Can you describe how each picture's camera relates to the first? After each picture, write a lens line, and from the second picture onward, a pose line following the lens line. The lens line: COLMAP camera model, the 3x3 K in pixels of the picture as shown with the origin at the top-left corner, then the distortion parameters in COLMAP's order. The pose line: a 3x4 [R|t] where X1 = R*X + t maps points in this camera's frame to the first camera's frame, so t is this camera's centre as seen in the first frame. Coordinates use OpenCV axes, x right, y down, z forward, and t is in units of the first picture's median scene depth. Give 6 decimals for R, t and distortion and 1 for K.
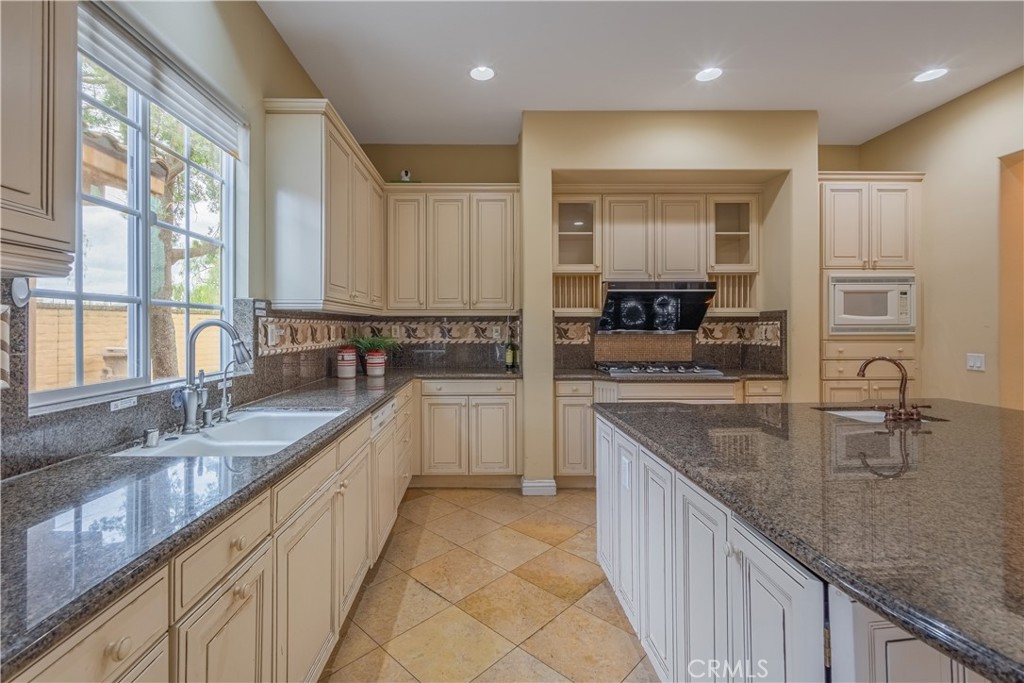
lens RADIAL K [[451.6, 0, 483.6], [0, 451.6, 326.6], [0, 0, 1]] dist [0.000955, -0.001394]
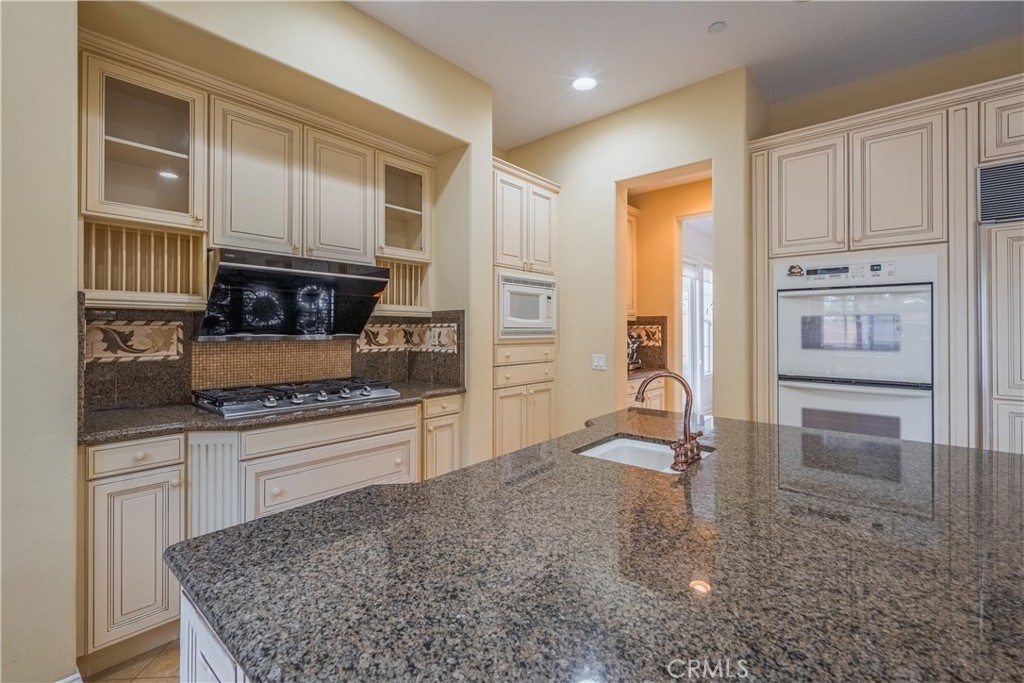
lens RADIAL K [[451.6, 0, 513.9], [0, 451.6, 327.6], [0, 0, 1]] dist [0.000955, -0.001394]
pose [[0.661598, 0.006635, 0.749829, 0.101190], [-0.003318, 0.999977, -0.005921, 0.001012], [-0.749851, 0.001429, 0.661605, 0.370519]]
